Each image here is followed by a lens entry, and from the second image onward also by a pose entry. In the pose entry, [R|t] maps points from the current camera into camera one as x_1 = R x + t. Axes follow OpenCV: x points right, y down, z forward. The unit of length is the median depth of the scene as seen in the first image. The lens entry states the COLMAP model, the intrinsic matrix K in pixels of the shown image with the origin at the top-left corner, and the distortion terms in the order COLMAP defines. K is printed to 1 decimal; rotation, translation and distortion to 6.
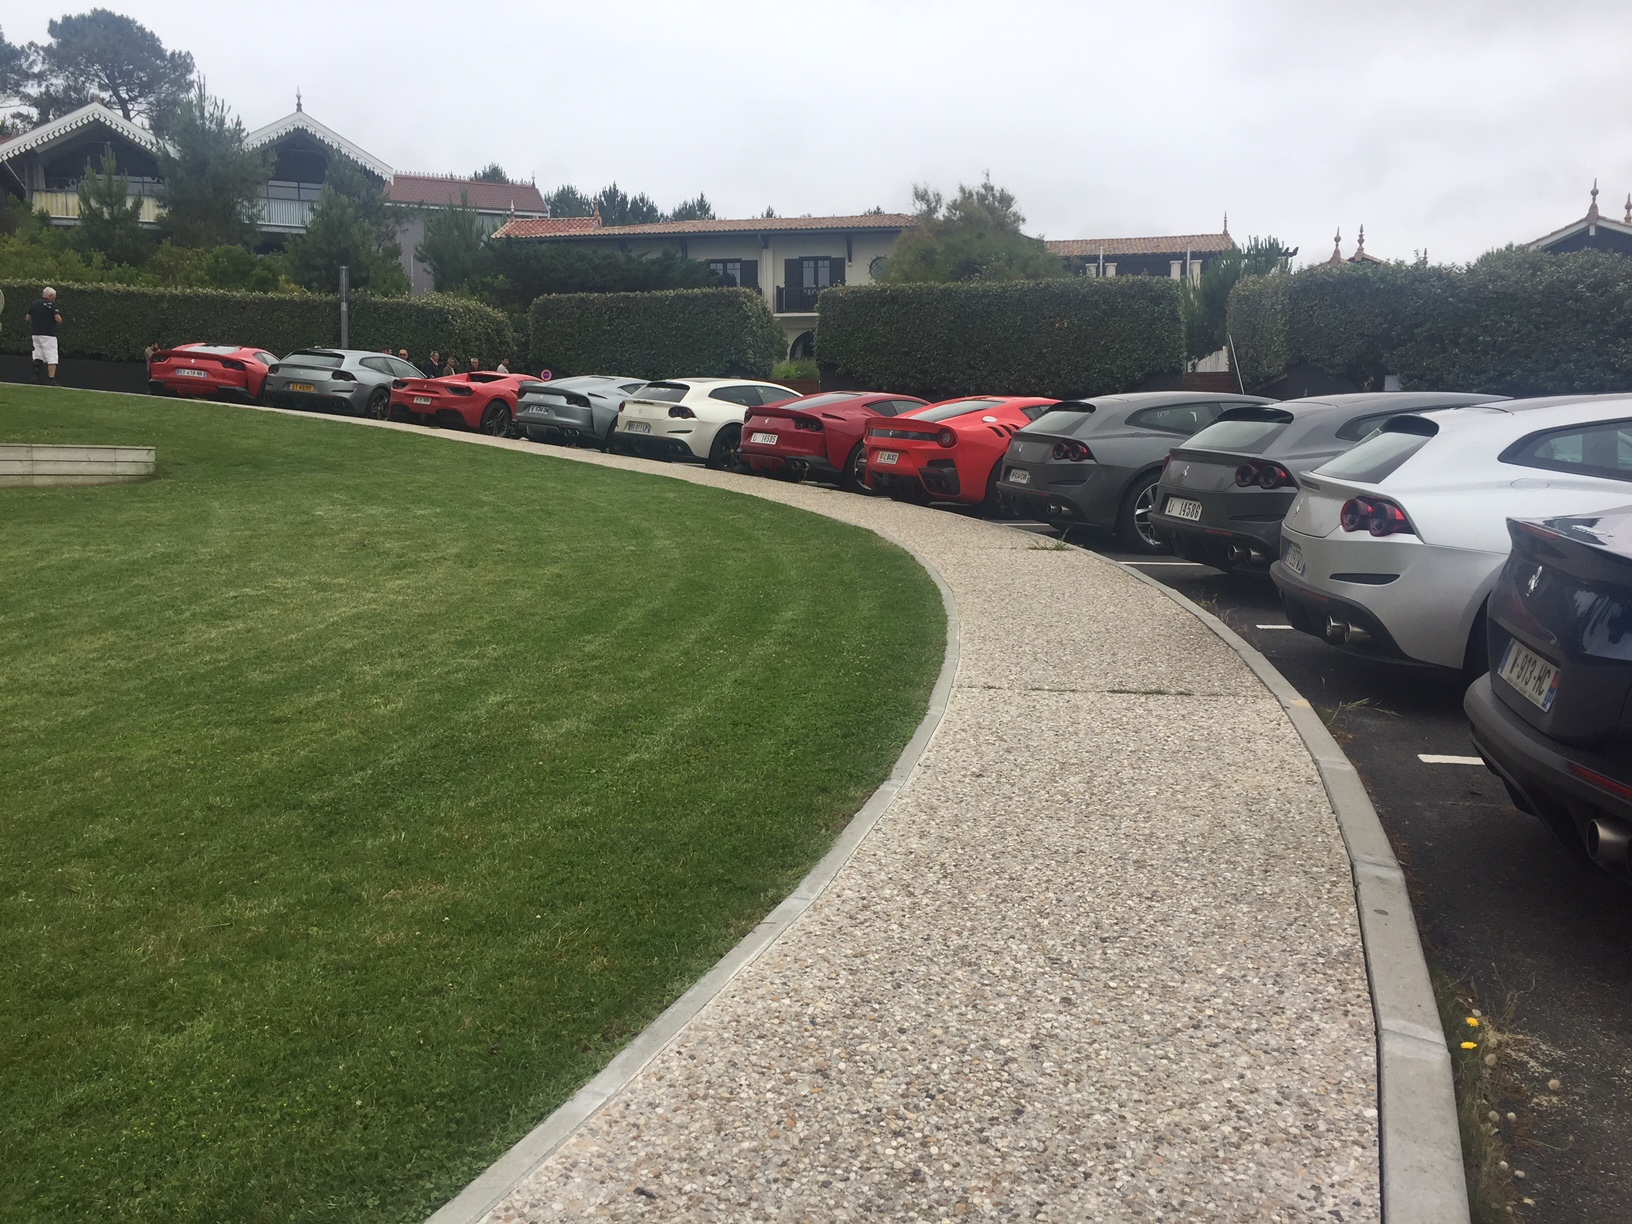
lens RADIAL K [[1364.5, 0, 813.0], [0, 1364.5, 623.2], [0, 0, 1]] dist [0.079364, -0.115406]
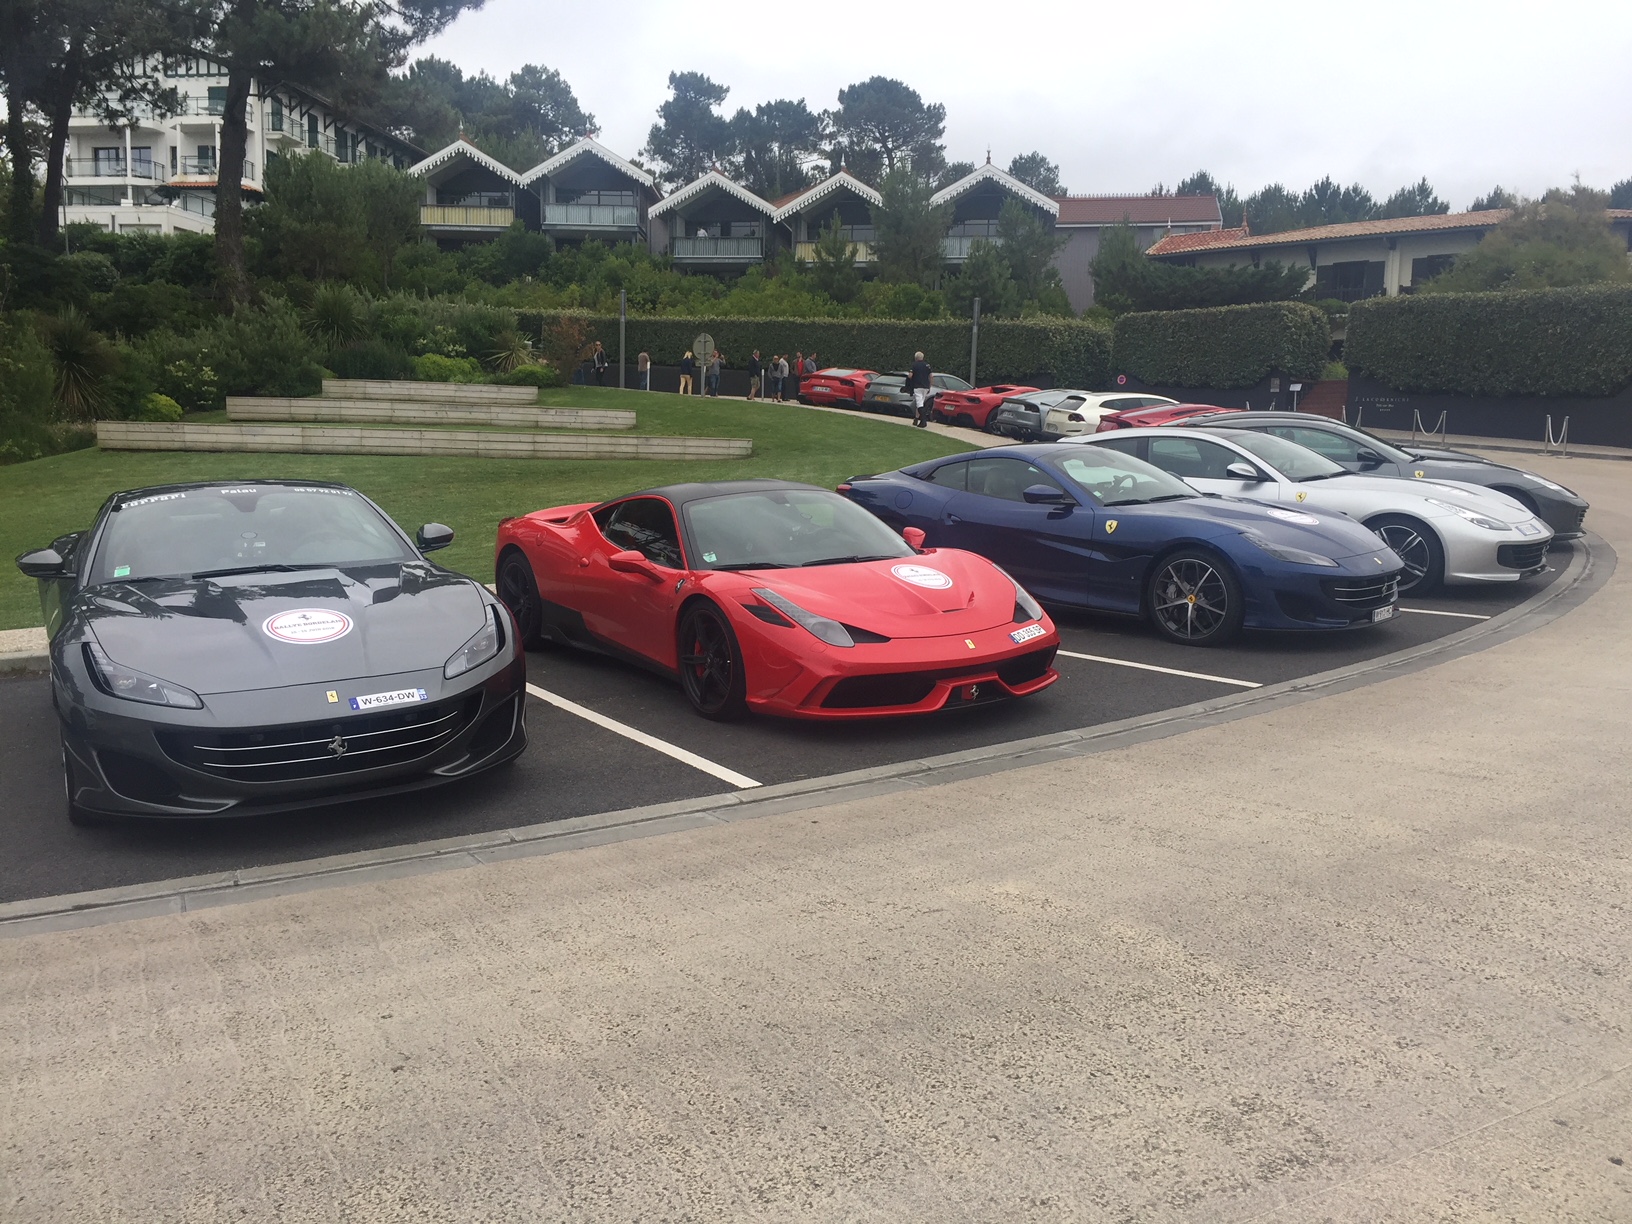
lens RADIAL K [[1364.5, 0, 813.0], [0, 1364.5, 623.2], [0, 0, 1]] dist [0.079364, -0.115406]
pose [[0.862735, 0.079822, -0.499316, 0.181572], [-0.075918, 0.996716, 0.028166, 0.019038], [0.499924, 0.013607, 0.865962, -0.173493]]
